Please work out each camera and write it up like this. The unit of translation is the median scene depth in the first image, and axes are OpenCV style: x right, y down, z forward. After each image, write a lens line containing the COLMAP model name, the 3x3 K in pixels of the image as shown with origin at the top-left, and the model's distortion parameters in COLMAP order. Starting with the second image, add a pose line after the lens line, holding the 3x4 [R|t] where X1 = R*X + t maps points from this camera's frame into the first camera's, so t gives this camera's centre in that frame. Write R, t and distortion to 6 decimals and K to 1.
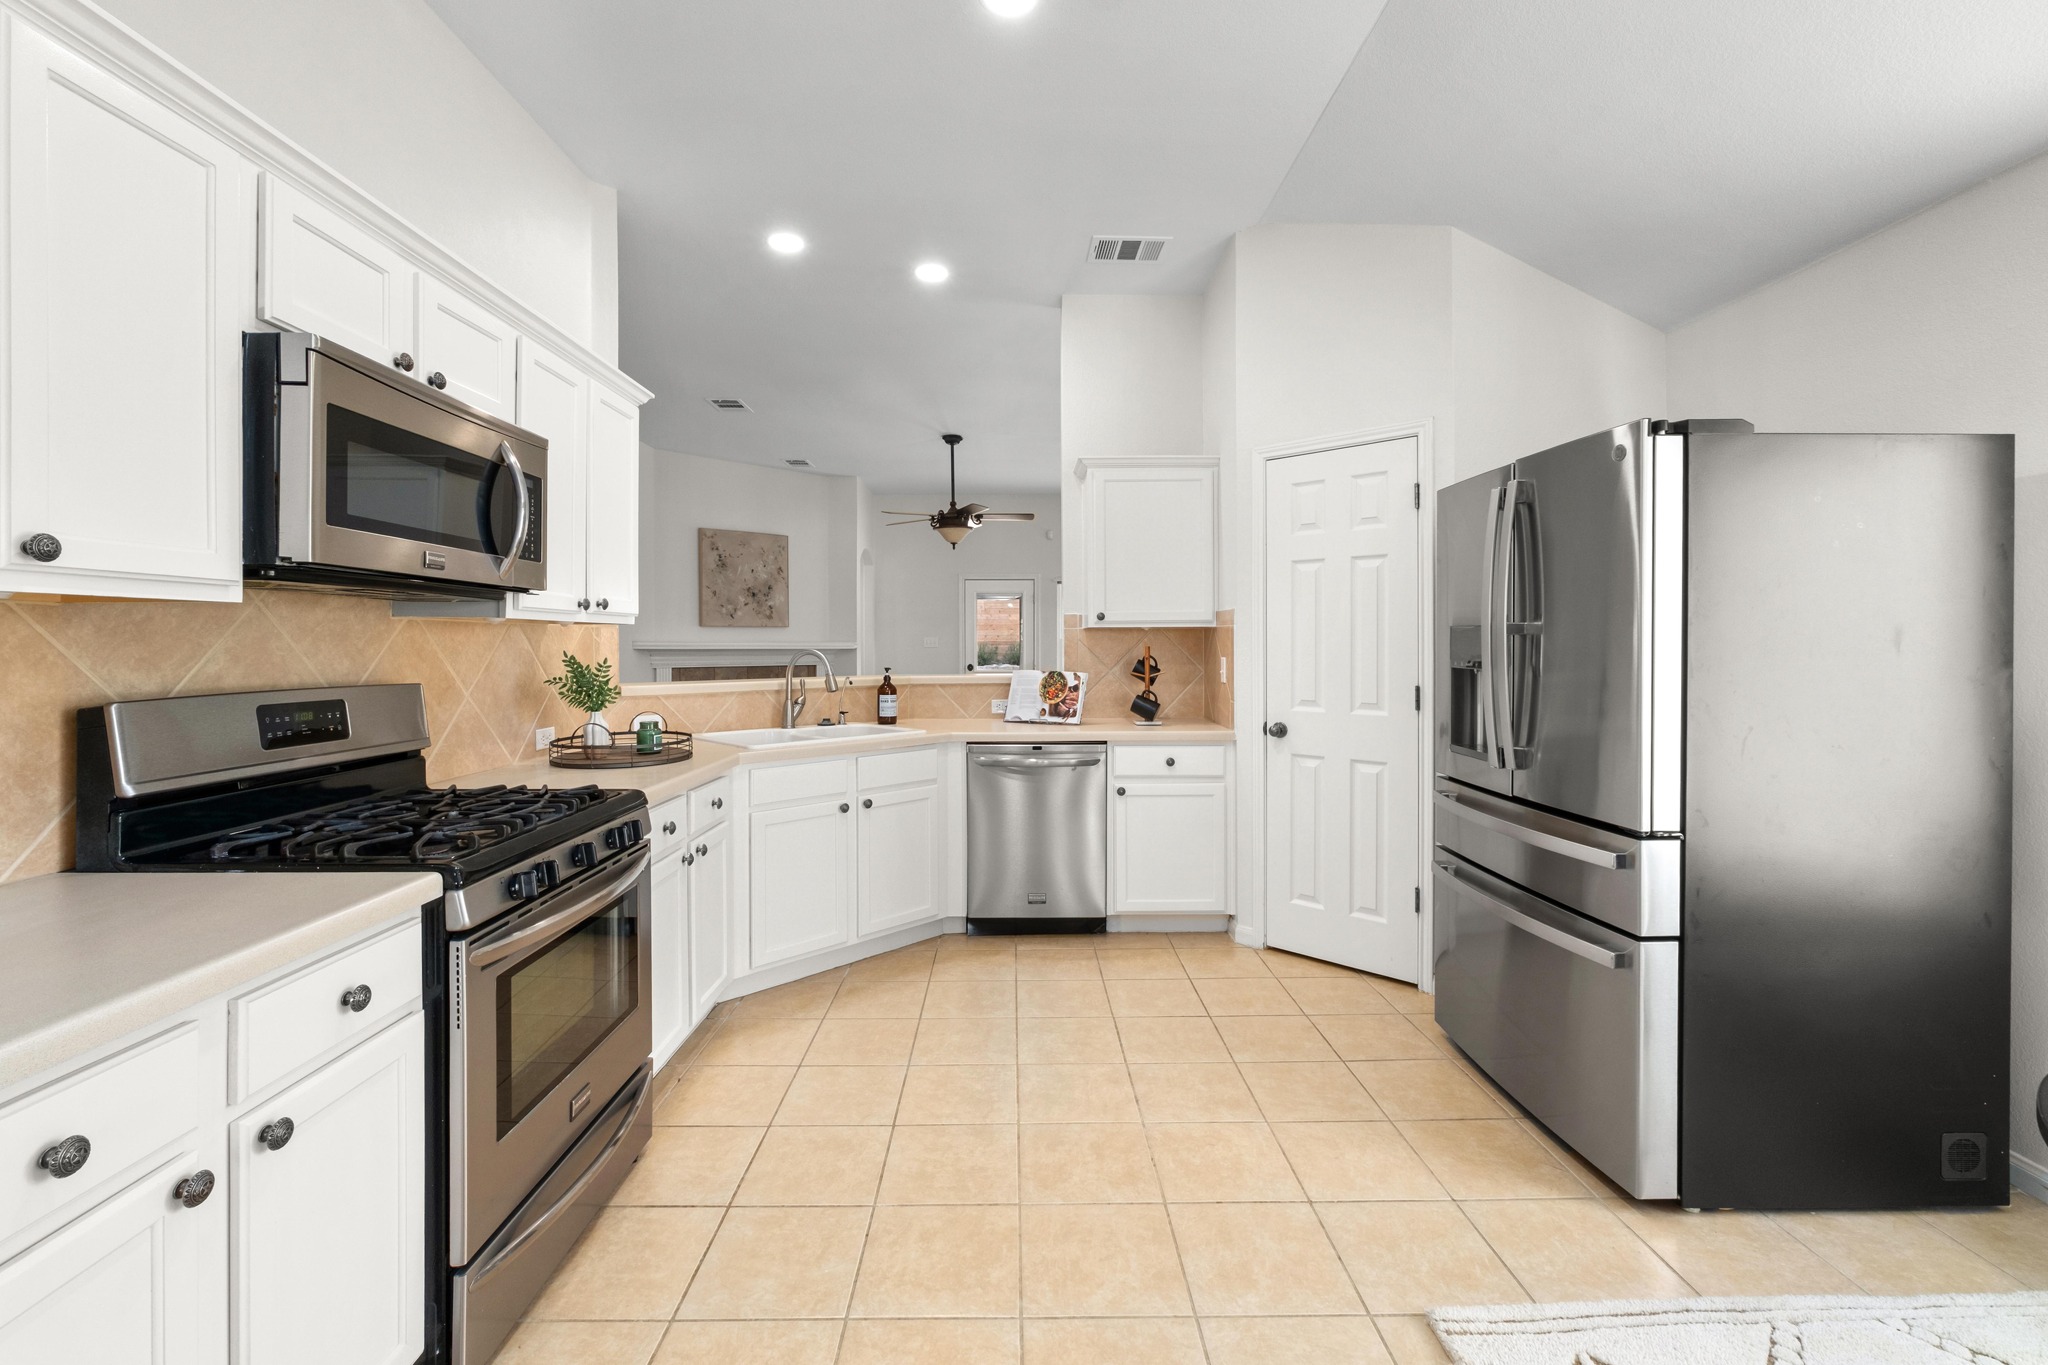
lens RADIAL K [[863.3, 0, 1026.6], [0, 863.3, 643.2], [0, 0, 1]] dist [-0.016803, 0.007159]
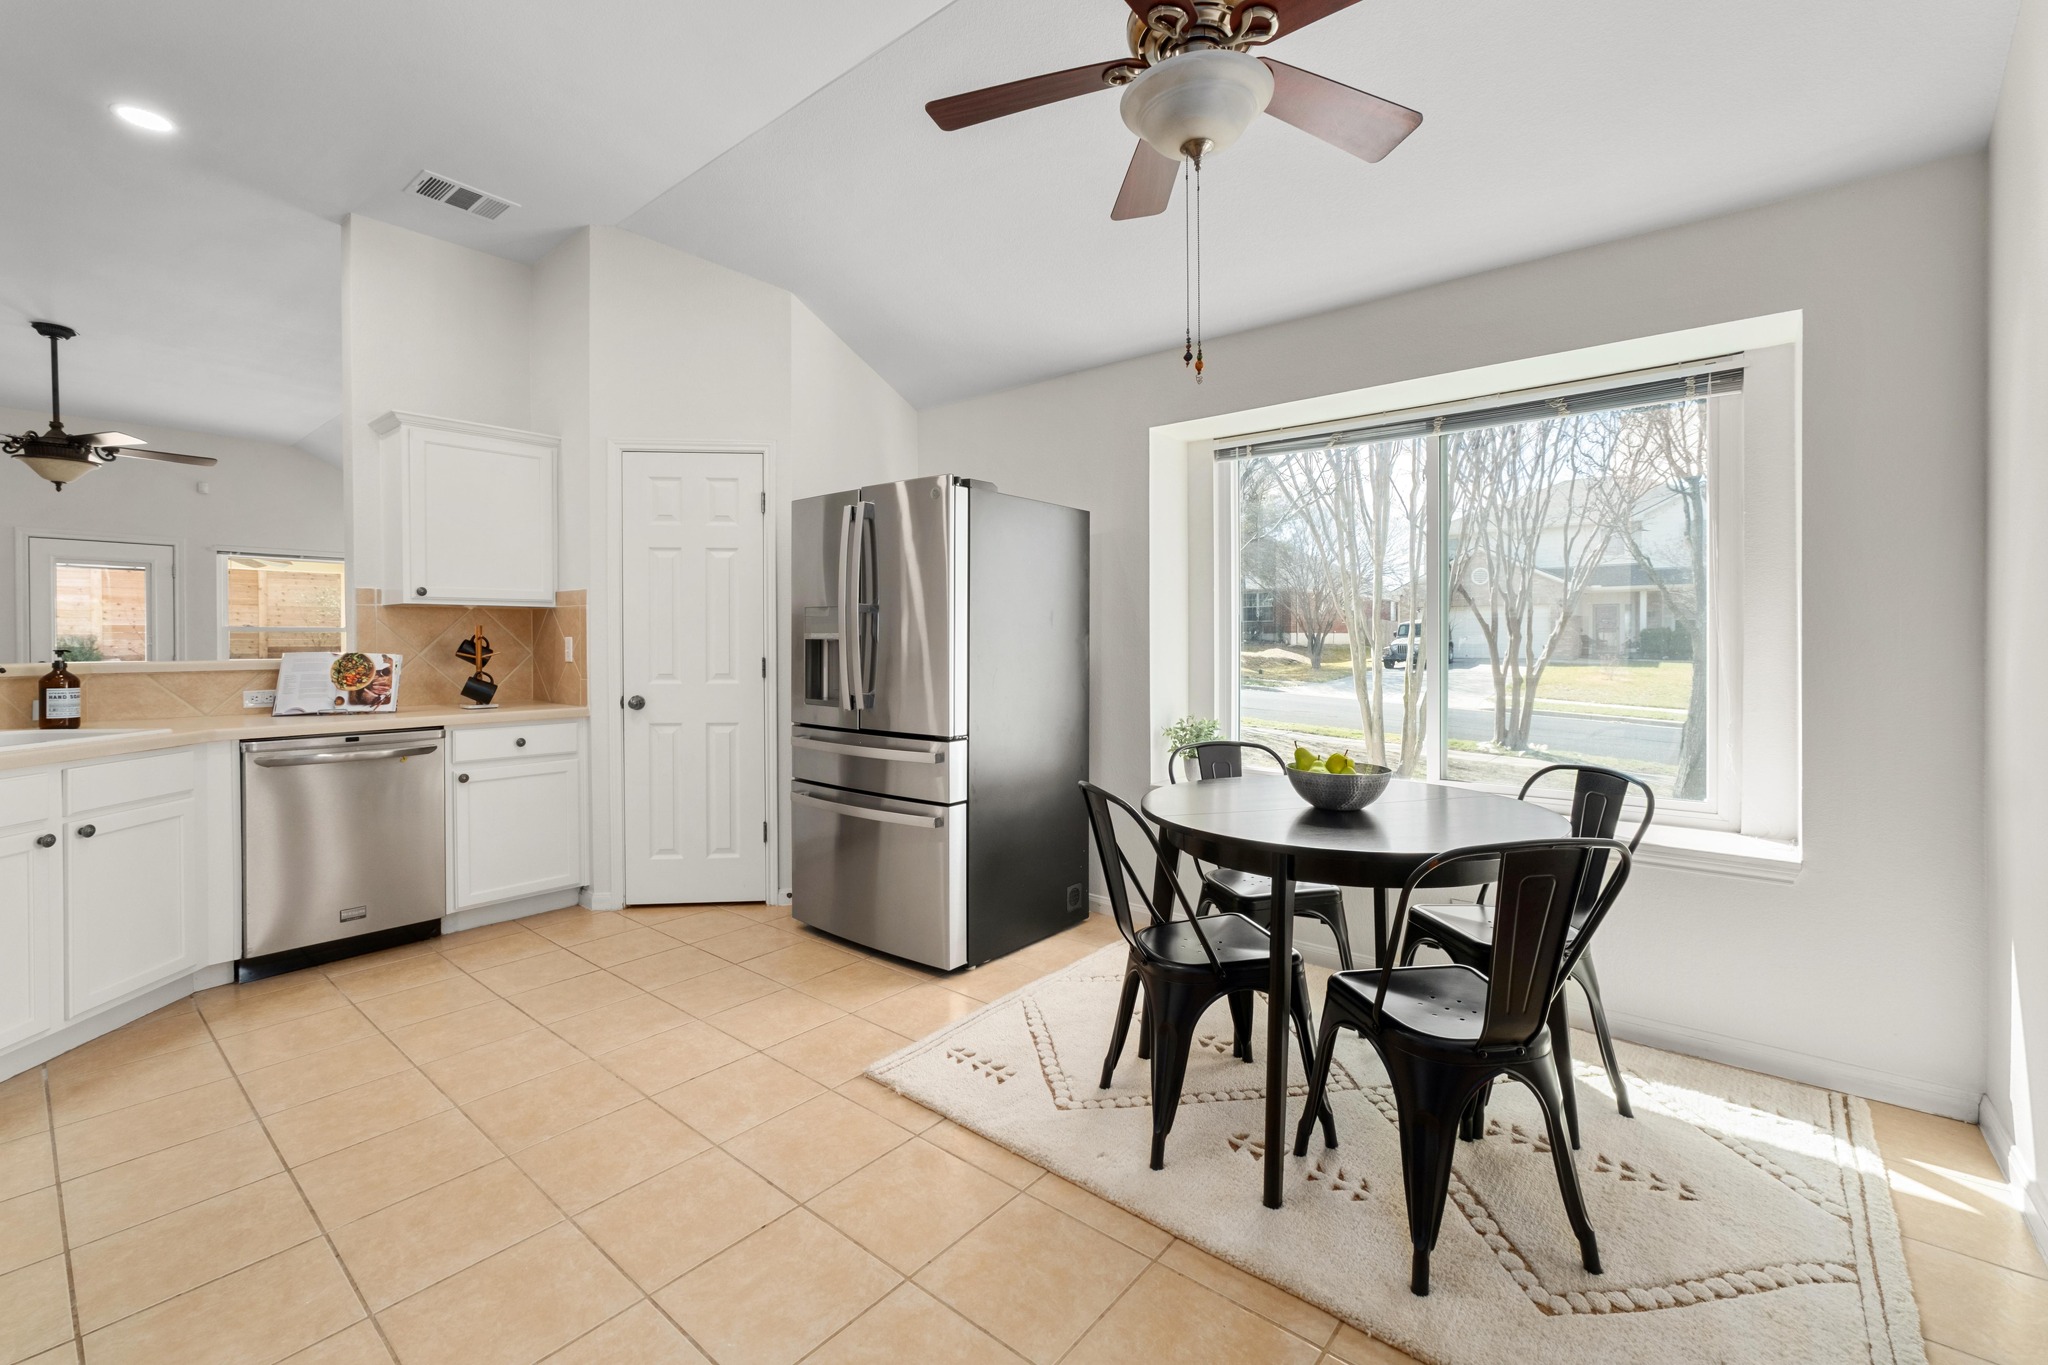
lens RADIAL K [[863.3, 0, 1026.6], [0, 863.3, 643.2], [0, 0, 1]] dist [-0.016803, 0.007159]
pose [[0.643379, 0.001410, 0.765547, -0.218108], [-0.000262, 0.999999, -0.001621, 0.027612], [-0.765548, 0.000843, 0.643378, -0.068011]]
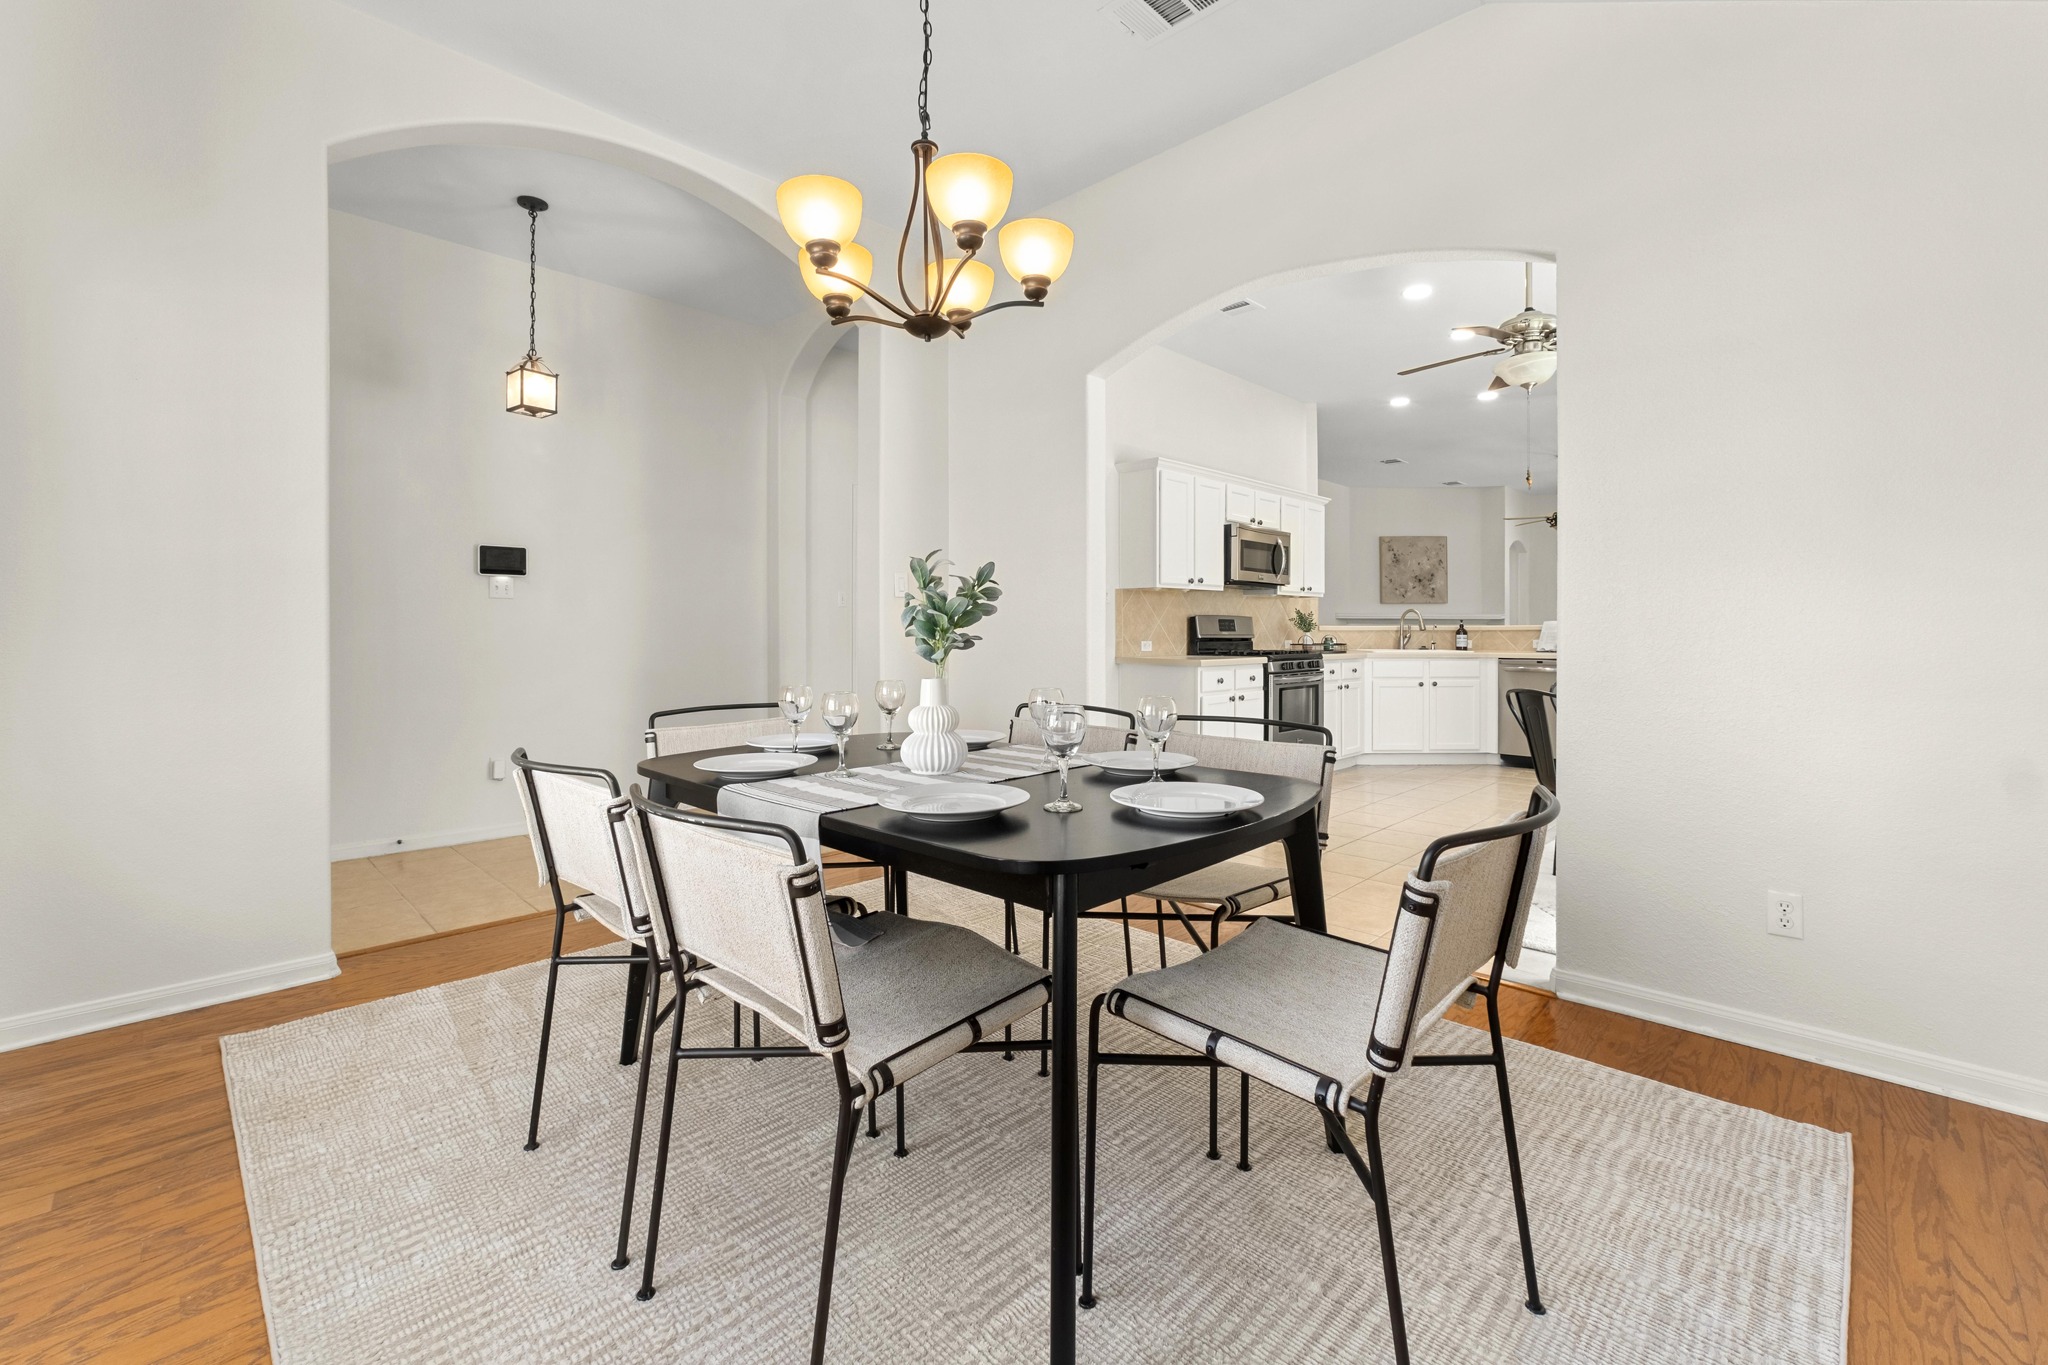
lens RADIAL K [[863.3, 0, 1026.6], [0, 863.3, 643.2], [0, 0, 1]] dist [-0.016803, 0.007159]
pose [[0.700915, 0.009622, -0.713180, 0.558116], [0.001063, 0.999894, 0.014535, 0.058349], [0.713244, -0.010946, 0.700830, -1.045505]]
